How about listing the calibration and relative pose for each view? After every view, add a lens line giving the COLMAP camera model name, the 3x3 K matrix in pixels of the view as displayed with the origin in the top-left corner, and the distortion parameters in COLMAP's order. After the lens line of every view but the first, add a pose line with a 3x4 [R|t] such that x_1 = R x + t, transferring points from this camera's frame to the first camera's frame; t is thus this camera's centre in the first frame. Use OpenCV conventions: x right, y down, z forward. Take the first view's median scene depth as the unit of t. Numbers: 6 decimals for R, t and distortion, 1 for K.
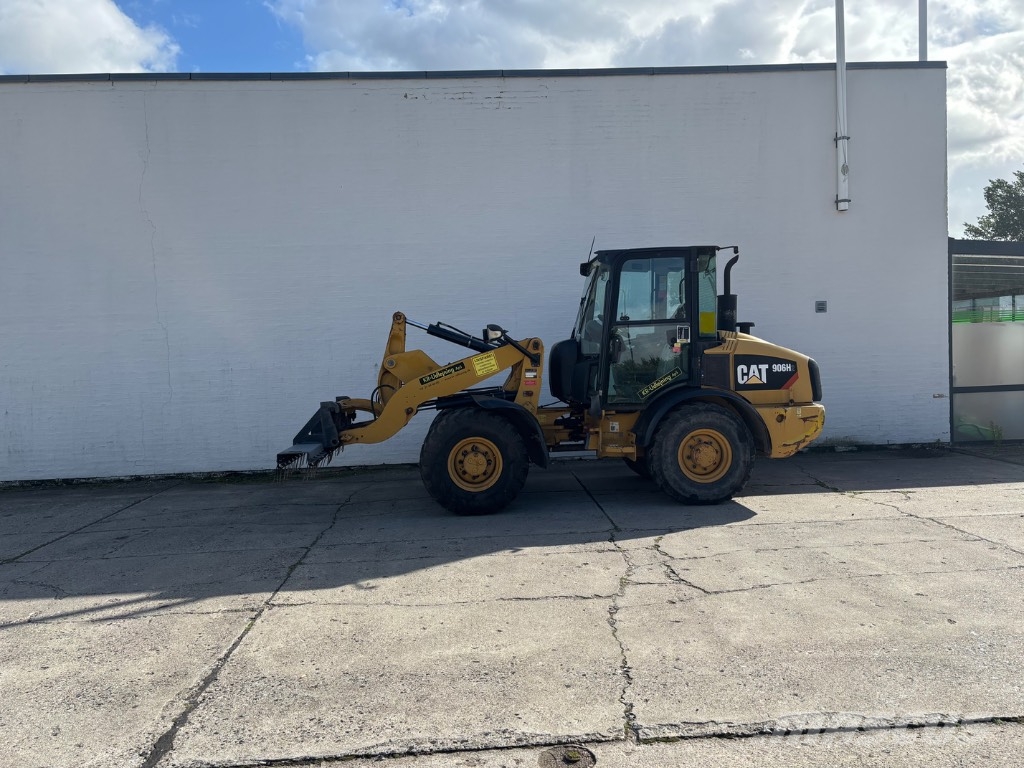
lens RADIAL K [[773.8, 0, 518.9], [0, 773.8, 377.2], [0, 0, 1]] dist [0.054052, -0.049939]
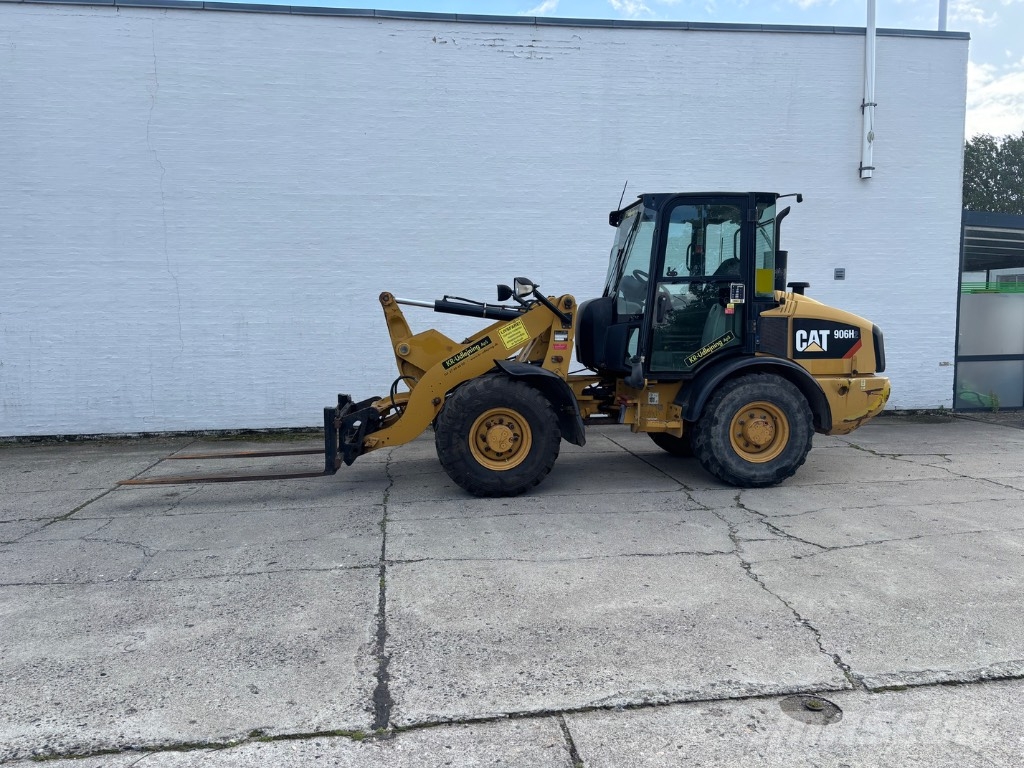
lens RADIAL K [[774.5, 0, 517.1], [0, 774.5, 384.7], [0, 0, 1]] dist [0.049332, -0.039243]
pose [[0.996406, 0.015066, 0.083354, -0.159959], [-0.019424, 0.998473, 0.051722, 0.012998], [-0.082447, -0.053155, 0.995177, 0.023633]]
